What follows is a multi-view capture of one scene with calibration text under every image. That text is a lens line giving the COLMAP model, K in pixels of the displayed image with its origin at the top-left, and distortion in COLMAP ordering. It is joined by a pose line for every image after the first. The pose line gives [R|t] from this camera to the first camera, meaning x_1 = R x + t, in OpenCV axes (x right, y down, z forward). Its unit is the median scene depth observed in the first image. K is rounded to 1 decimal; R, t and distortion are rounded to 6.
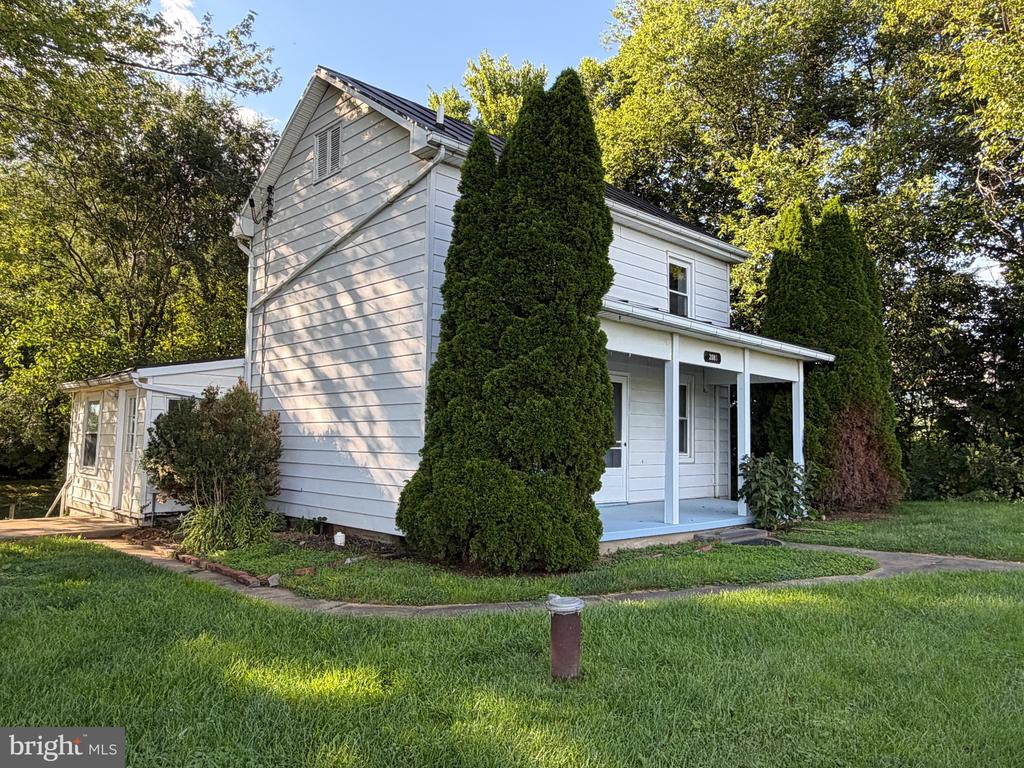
lens RADIAL K [[723.7, 0, 505.7], [0, 723.7, 385.0], [0, 0, 1]] dist [0.002530, -0.000864]
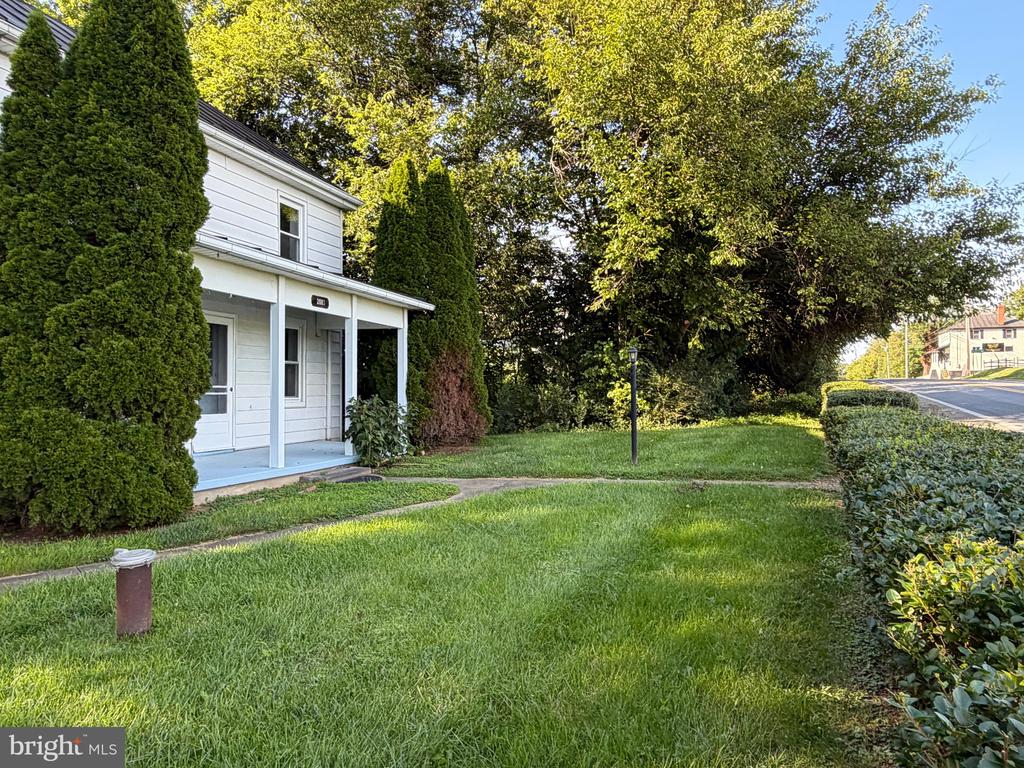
lens RADIAL K [[723.7, 0, 508.2], [0, 723.7, 382.7], [0, 0, 1]] dist [0.002530, -0.000864]
pose [[0.873378, -0.012014, 0.486895, 0.020487], [-0.022877, 0.997580, 0.065650, 0.001829], [-0.486506, -0.068475, 0.870990, -0.014452]]
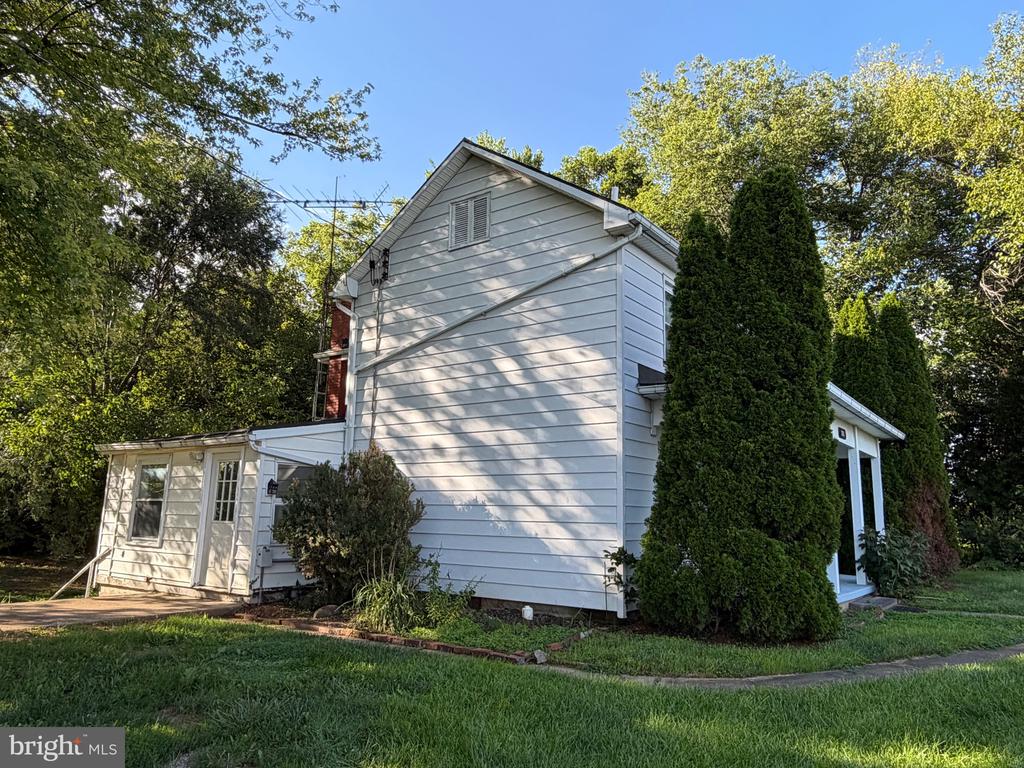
lens RADIAL K [[723.7, 0, 512.1], [0, 723.7, 372.6], [0, 0, 1]] dist [0.002530, -0.000864]
pose [[0.984606, 0.039582, 0.170247, -0.363317], [-0.019749, 0.992977, -0.116650, 0.007140], [-0.173669, 0.111492, 0.978473, 0.024706]]
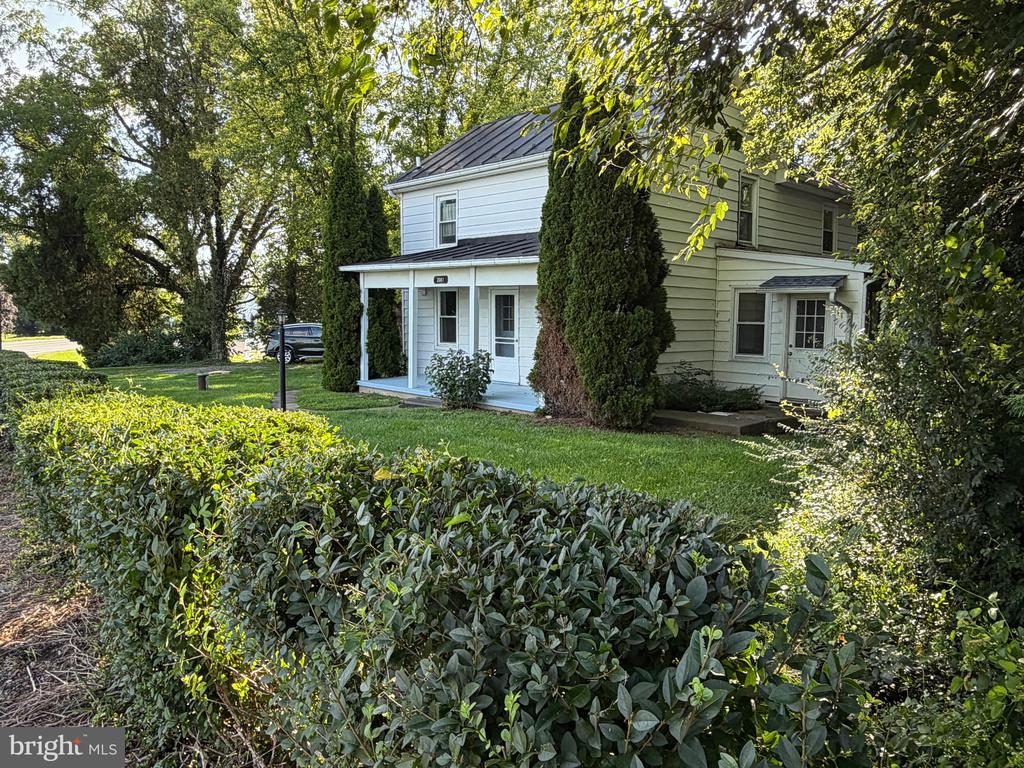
lens RADIAL K [[723.7, 0, 513.4], [0, 723.7, 384.3], [0, 0, 1]] dist [0.002530, -0.000864]
pose [[0.029905, 0.082935, -0.996106, 1.637959], [0.067227, 0.994128, 0.084789, 0.052446], [0.997289, -0.069501, 0.024154, 1.040671]]
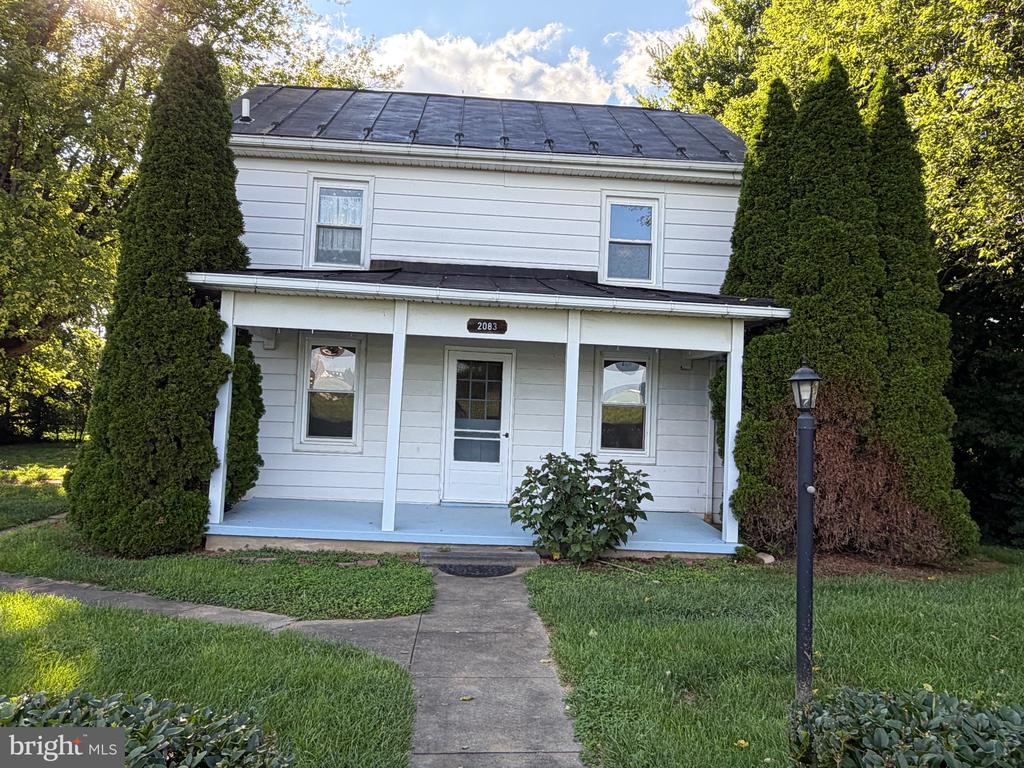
lens RADIAL K [[723.7, 0, 505.6], [0, 723.7, 384.4], [0, 0, 1]] dist [0.002530, -0.000864]
pose [[0.765468, -0.008366, -0.643420, 0.762058], [0.020644, 0.999720, 0.011560, 0.015111], [0.643143, -0.022132, 0.765426, 0.396189]]
